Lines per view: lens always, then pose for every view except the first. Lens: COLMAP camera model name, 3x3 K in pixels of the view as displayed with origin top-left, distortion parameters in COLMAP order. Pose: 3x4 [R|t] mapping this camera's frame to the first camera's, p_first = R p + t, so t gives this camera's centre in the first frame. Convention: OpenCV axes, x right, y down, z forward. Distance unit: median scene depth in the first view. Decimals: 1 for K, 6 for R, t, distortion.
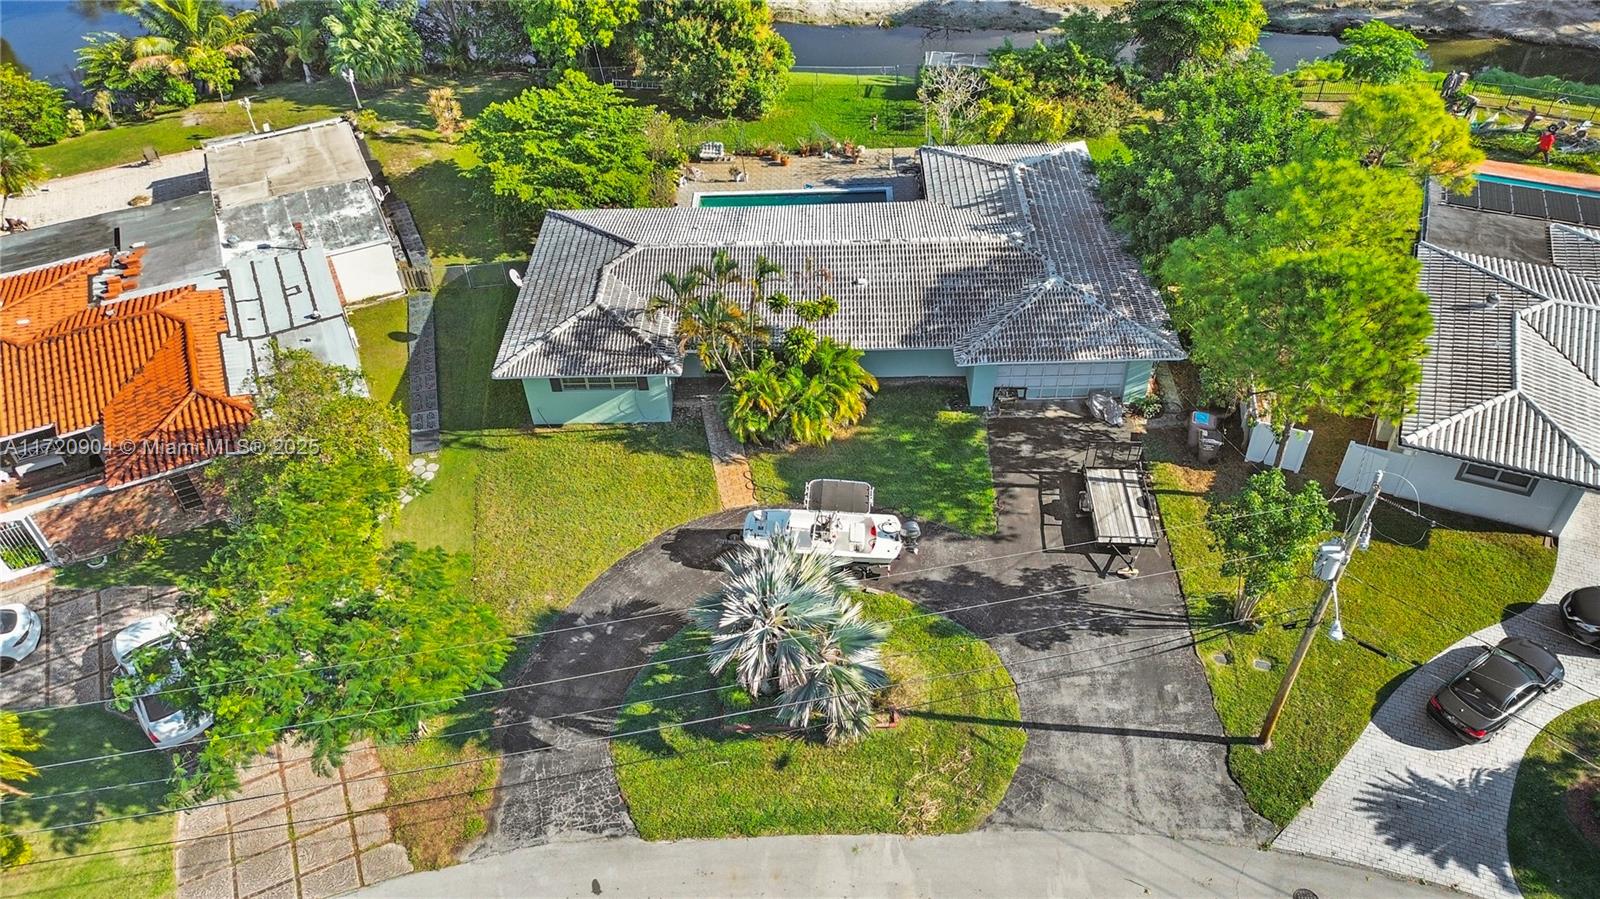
lens RADIAL K [[1136.4, 0, 800.0], [0, 1136.4, 449.5], [0, 0, 1]] dist [0.079509, -0.083027]
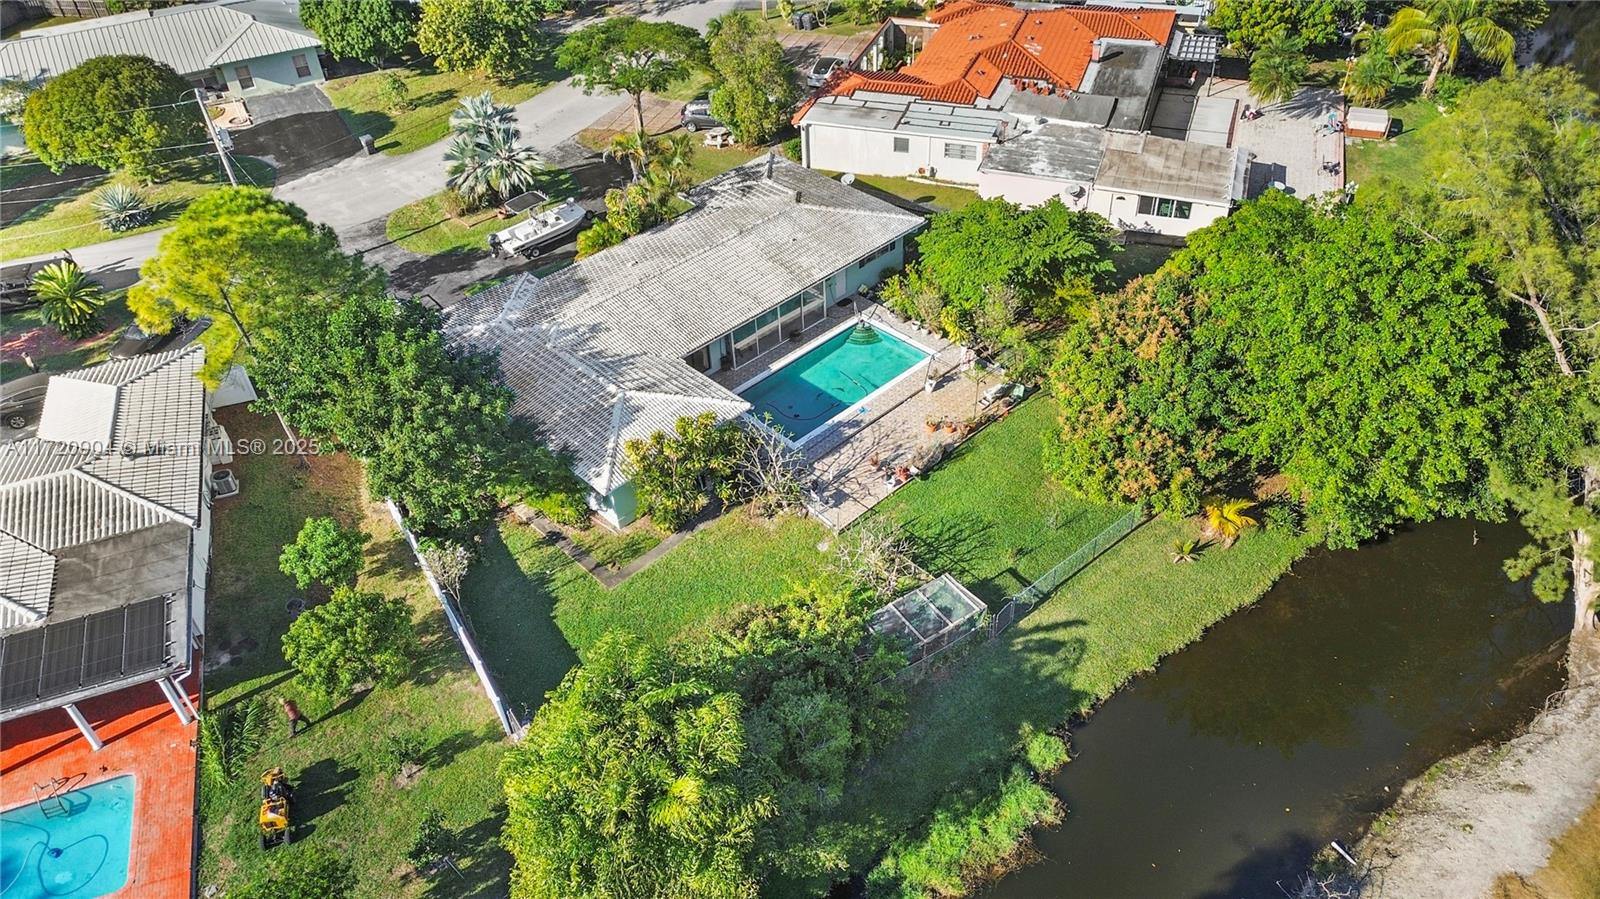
lens RADIAL K [[1136.4, 0, 800.0], [0, 1136.4, 449.5], [0, 0, 1]] dist [0.079509, -0.083027]
pose [[-0.708732, 0.485173, -0.512158, 0.722009], [-0.423679, 0.287758, 0.858889, -1.338146], [0.564088, 0.825713, 0.001615, 1.379000]]
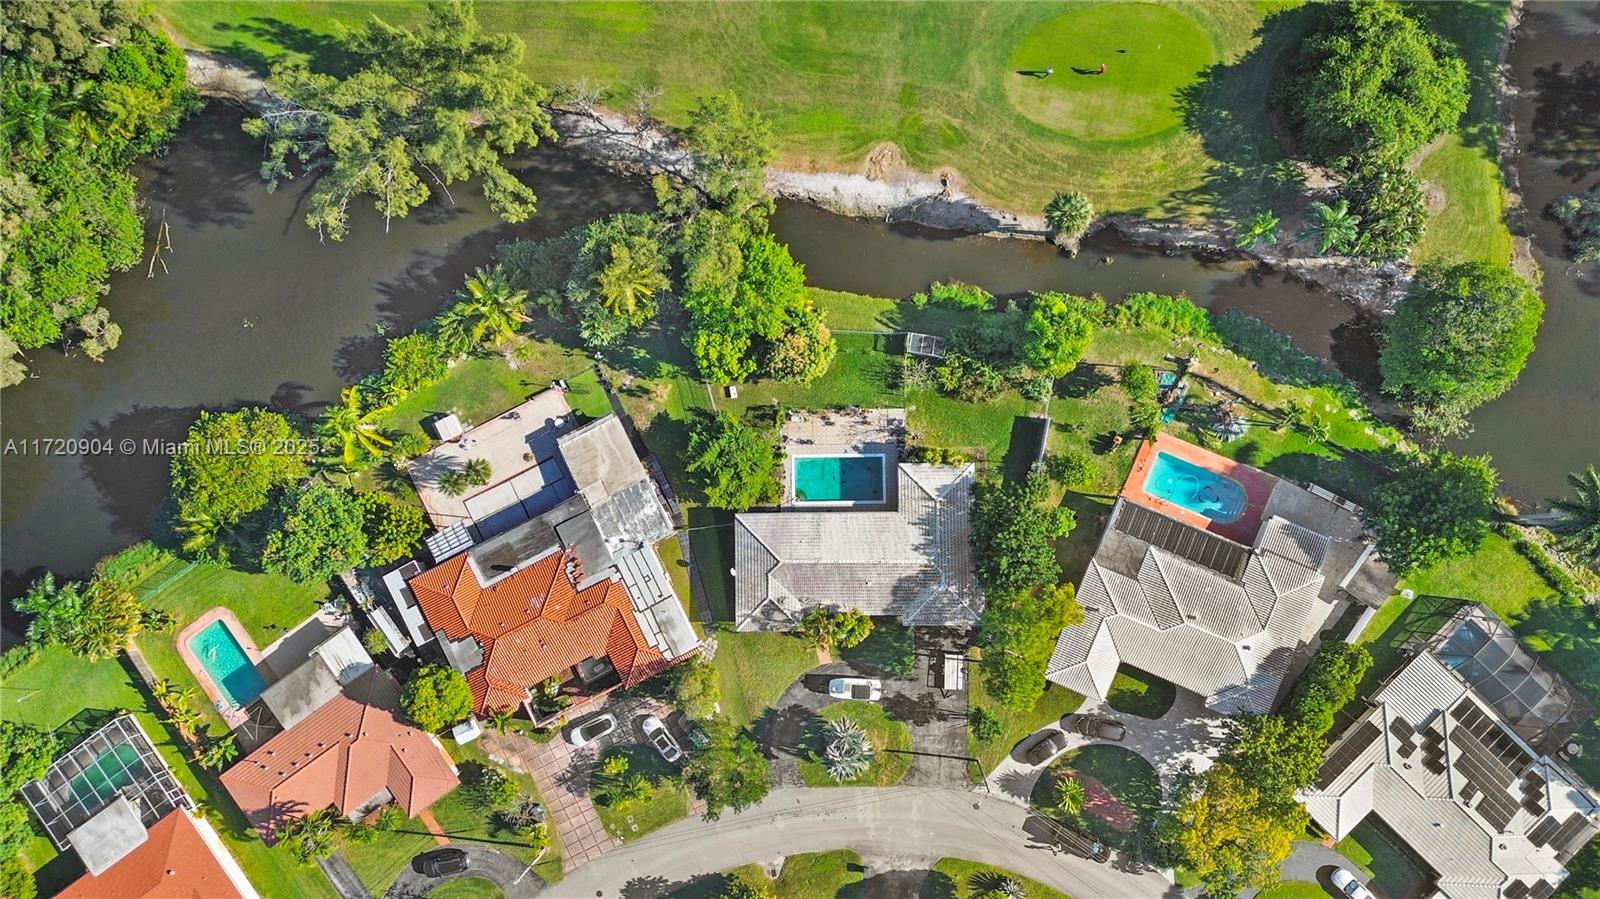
lens RADIAL K [[1196.6, 0, 800.0], [0, 1196.6, 449.5], [0, 0, 1]] dist [0.149608, -0.292650]
pose [[0.999606, -0.022873, -0.016263, -0.055551], [0.027480, 0.680026, 0.732672, -2.549090], [-0.005699, -0.732831, 0.680387, -0.684893]]
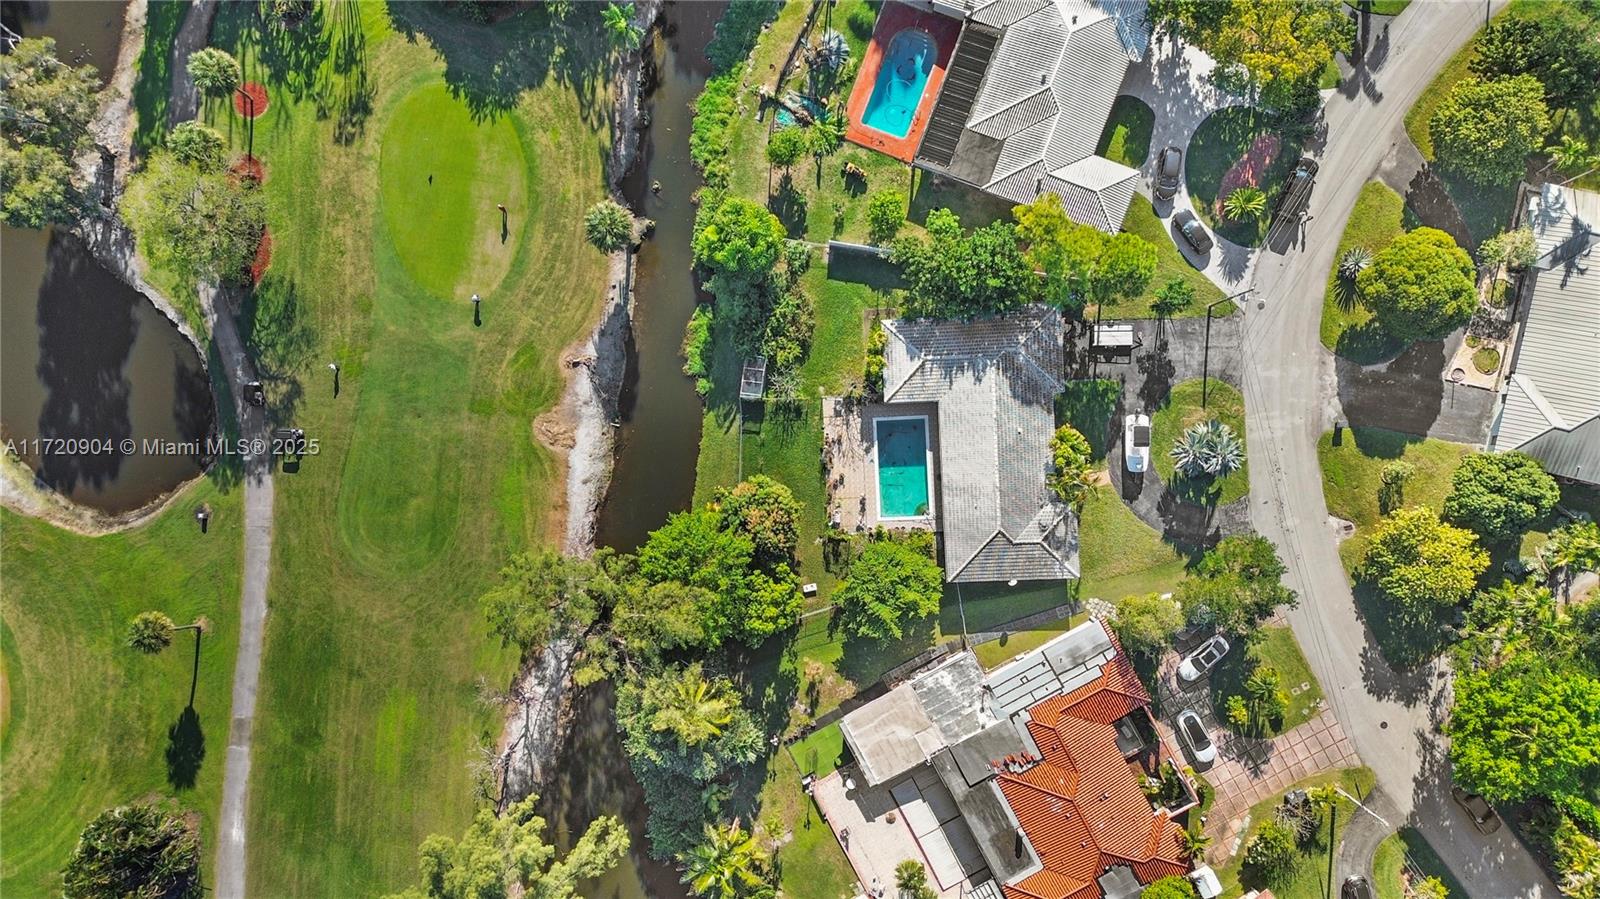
lens RADIAL K [[1196.6, 0, 800.0], [0, 1196.6, 449.5], [0, 0, 1]] dist [0.149608, -0.292650]
pose [[-0.053263, -0.997675, 0.042521, -0.070203], [0.693271, -0.006298, 0.720650, -2.419365], [-0.718706, 0.067862, 0.691994, -0.413086]]
